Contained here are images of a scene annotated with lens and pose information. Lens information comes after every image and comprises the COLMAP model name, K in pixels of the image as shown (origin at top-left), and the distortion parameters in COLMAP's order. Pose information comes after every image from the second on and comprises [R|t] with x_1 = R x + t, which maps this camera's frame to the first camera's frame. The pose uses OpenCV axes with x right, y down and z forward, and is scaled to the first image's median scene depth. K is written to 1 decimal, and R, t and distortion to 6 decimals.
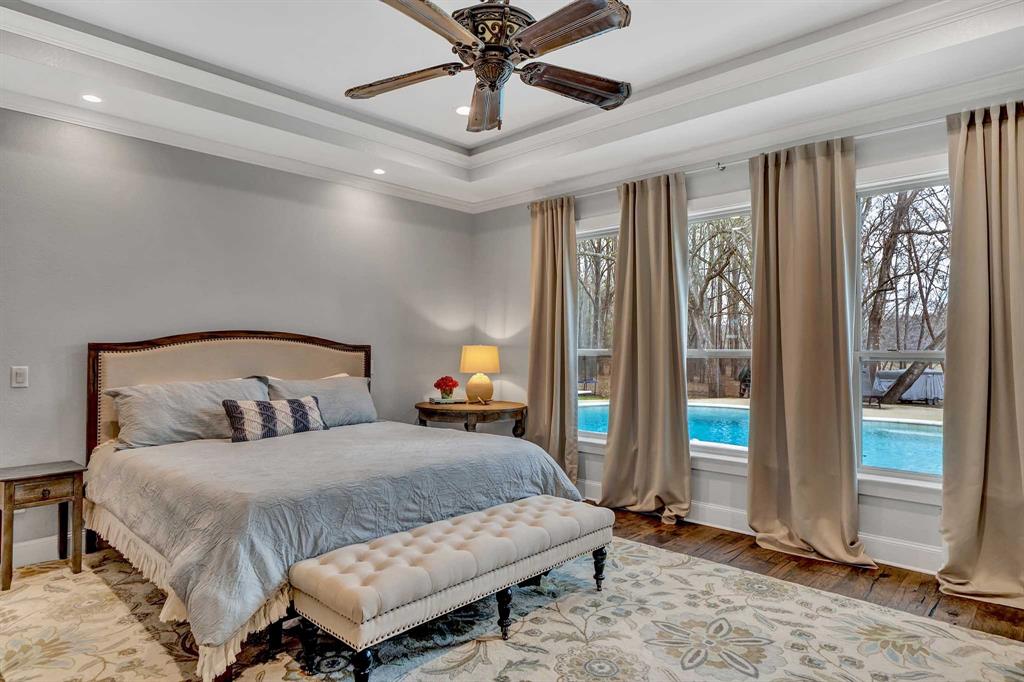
lens RADIAL K [[577.9, 0, 512.0], [0, 577.9, 341.0], [0, 0, 1]] dist [0.000453, 0.000340]
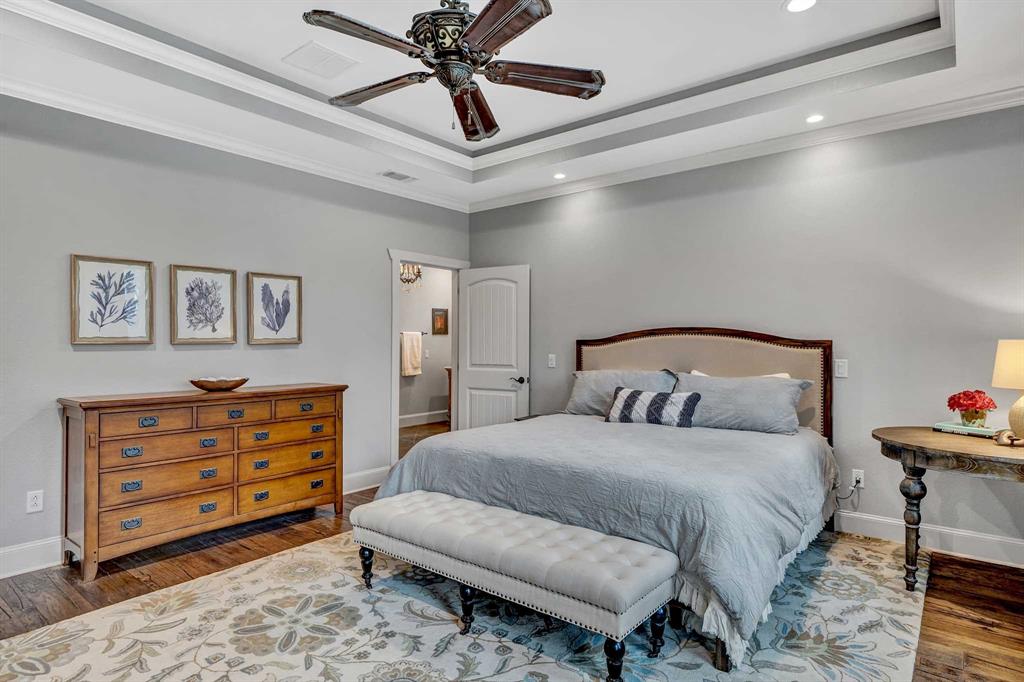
lens RADIAL K [[572.5, 0, 512.0], [0, 572.5, 341.0], [0, 0, 1]] dist [-0.003333, -0.000384]
pose [[0.080365, -0.002159, -0.996763, 0.718992], [0.009995, 0.999949, -0.001360, 0.007522], [0.996715, -0.009853, 0.080383, 0.736756]]
